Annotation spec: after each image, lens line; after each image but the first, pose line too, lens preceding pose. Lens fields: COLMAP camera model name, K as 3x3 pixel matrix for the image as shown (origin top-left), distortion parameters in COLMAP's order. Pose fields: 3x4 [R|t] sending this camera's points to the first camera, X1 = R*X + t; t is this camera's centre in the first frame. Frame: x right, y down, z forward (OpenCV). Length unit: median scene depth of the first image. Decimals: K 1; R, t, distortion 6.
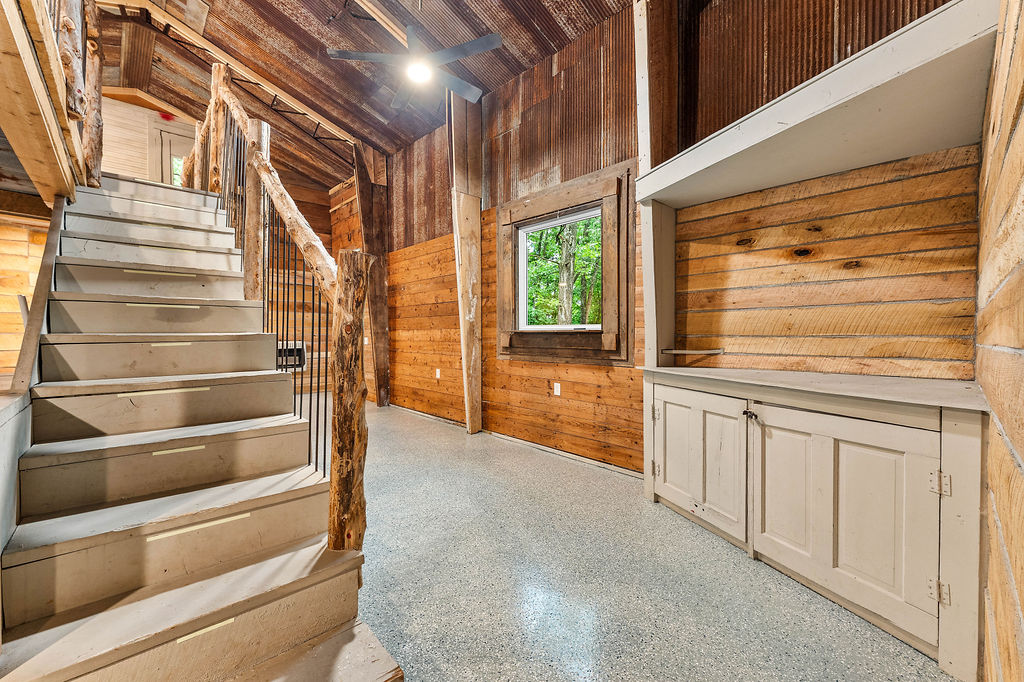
lens RADIAL K [[414.7, 0, 507.0], [0, 414.7, 340.8], [0, 0, 1]] dist [0.000405, 0.000063]
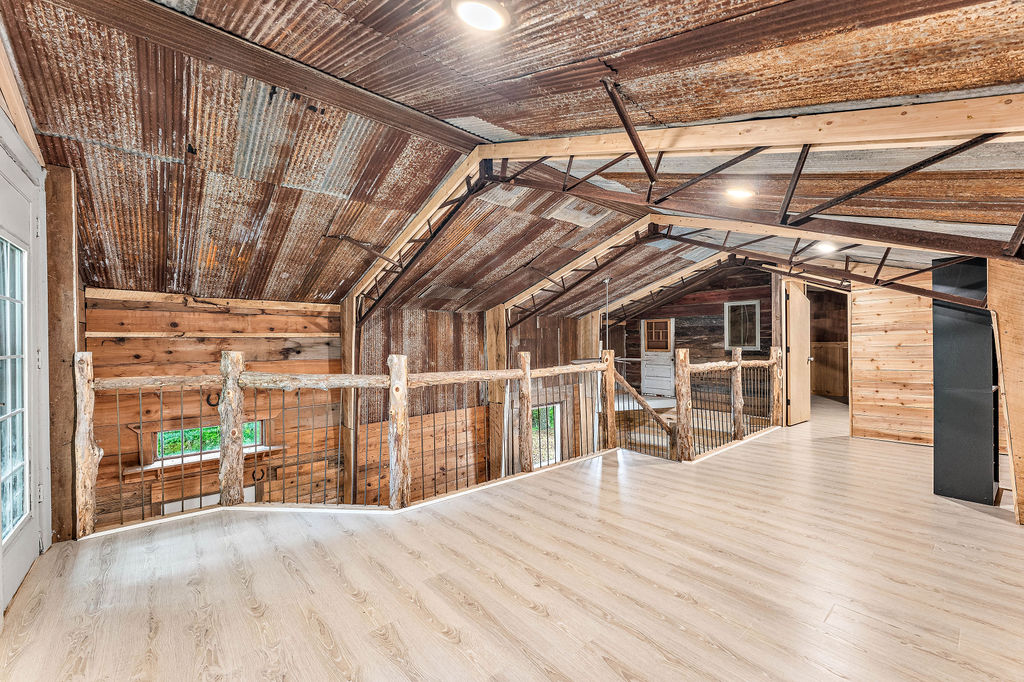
lens RADIAL K [[410.0, 0, 502.3], [0, 410.0, 341.8], [0, 0, 1]] dist [0.000513, 0.000100]
pose [[0.040783, -0.002357, 0.999165, -1.716949], [0.027169, 0.999630, 0.001249, -0.593840], [-0.998799, 0.027095, 0.040832, 1.098804]]
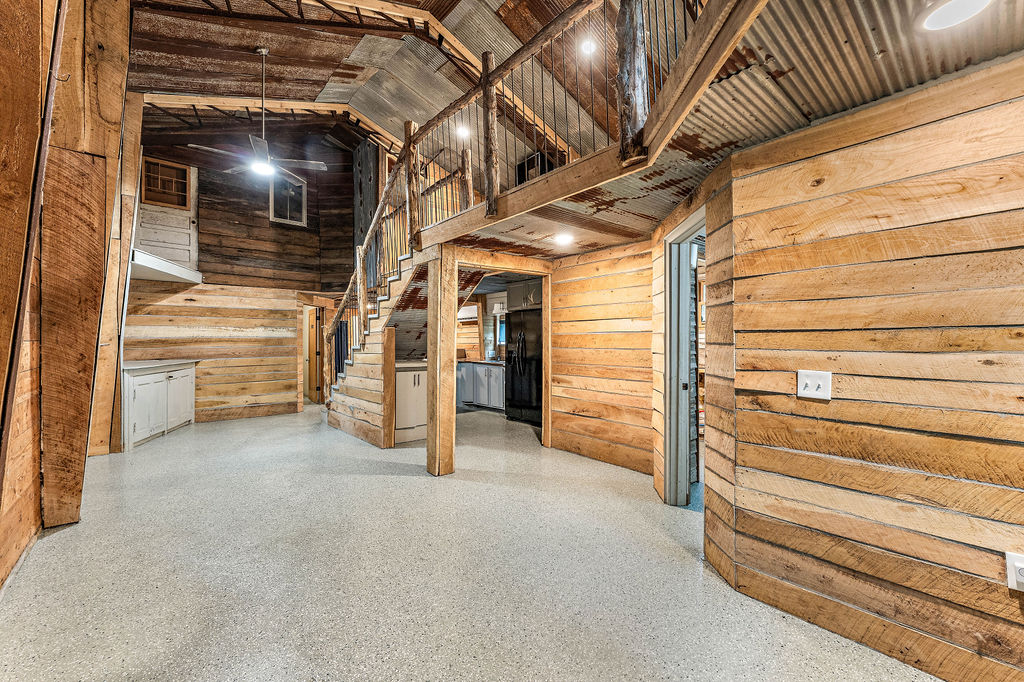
lens RADIAL K [[410.9, 0, 512.0], [0, 410.9, 341.0], [0, 0, 1]] dist [-0.000119, -0.000433]
pose [[-0.999443, -0.002758, 0.033262, -0.869087], [-0.002170, 0.999841, 0.017692, -0.050682], [-0.033306, 0.017610, -0.999290, 1.863217]]
